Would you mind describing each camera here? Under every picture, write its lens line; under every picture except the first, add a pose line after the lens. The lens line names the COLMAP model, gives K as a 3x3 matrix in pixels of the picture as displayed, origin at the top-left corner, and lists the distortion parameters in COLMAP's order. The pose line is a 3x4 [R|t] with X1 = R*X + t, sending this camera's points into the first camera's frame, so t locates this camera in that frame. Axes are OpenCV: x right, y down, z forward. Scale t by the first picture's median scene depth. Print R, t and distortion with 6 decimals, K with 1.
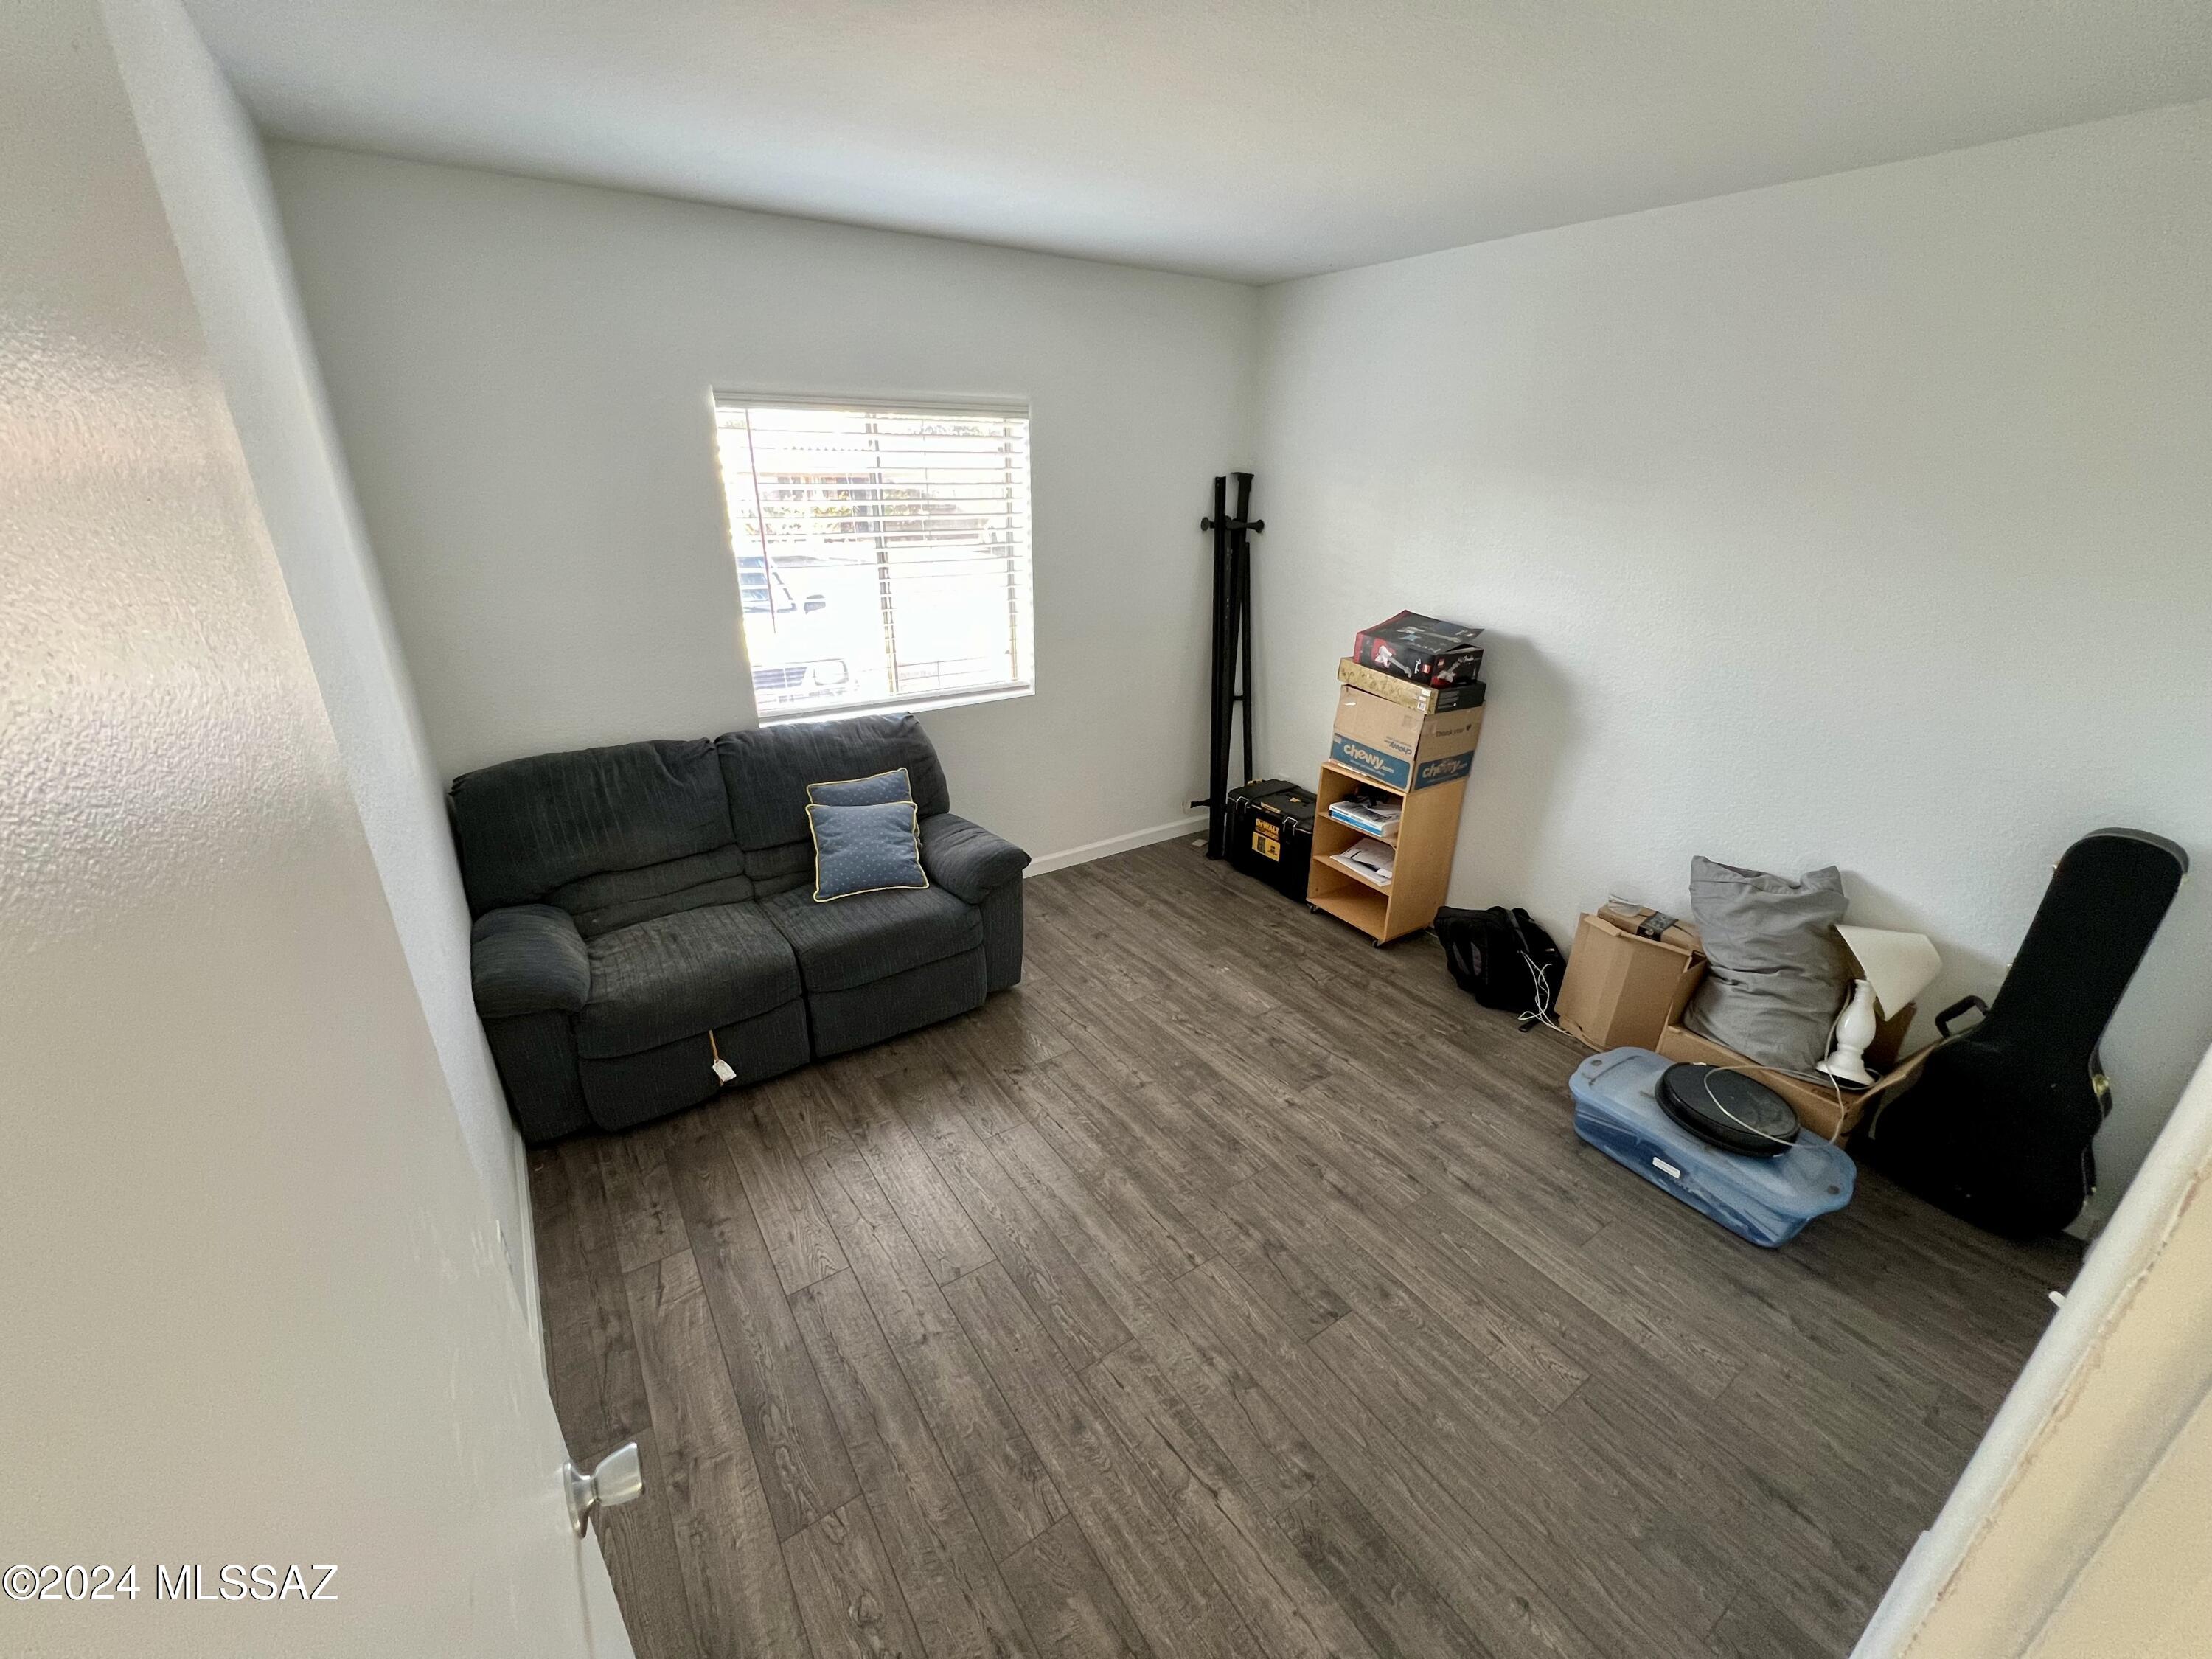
lens RADIAL K [[886.0, 0, 1109.7], [0, 886.0, 832.4], [0, 0, 1]] dist [-0.001907, 0.000581]
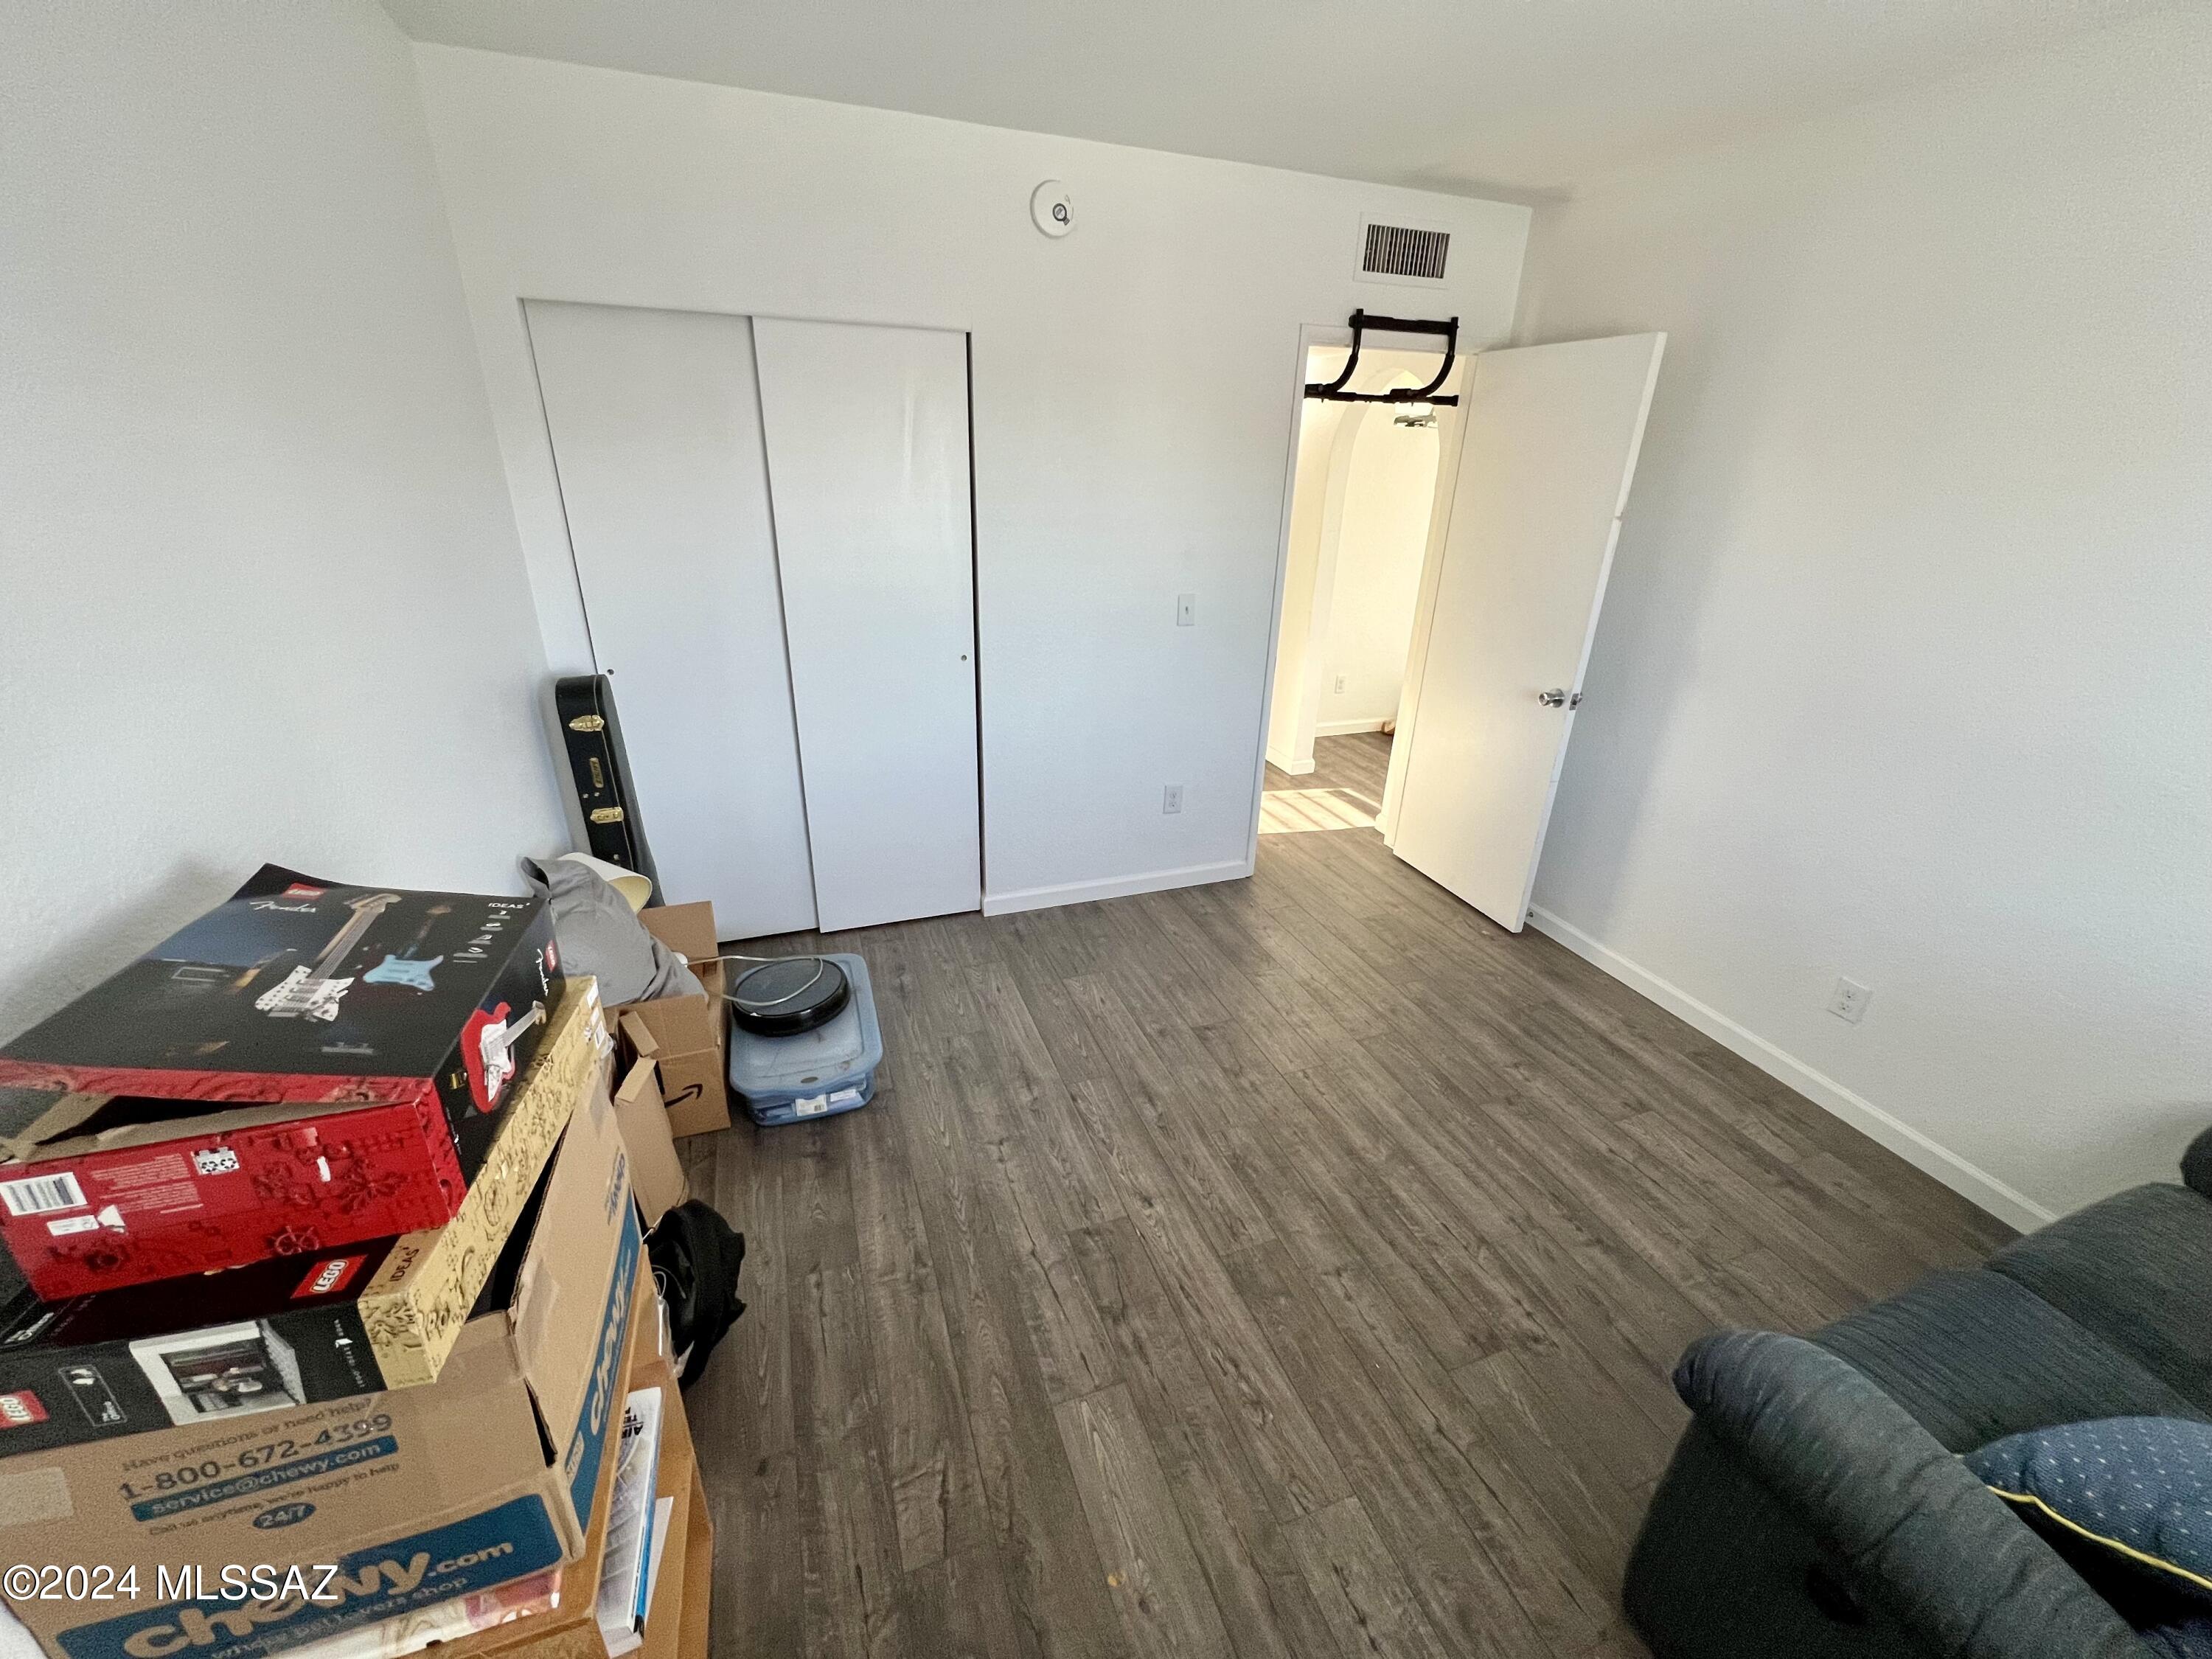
lens RADIAL K [[886.0, 0, 1102.1], [0, 886.0, 829.4], [0, 0, 1]] dist [-0.001907, 0.000581]
pose [[-0.969229, -0.128558, 0.209923, 0.119970], [0.061013, 0.700720, 0.710823, -0.493680], [-0.238479, 0.701758, -0.671315, 1.305107]]
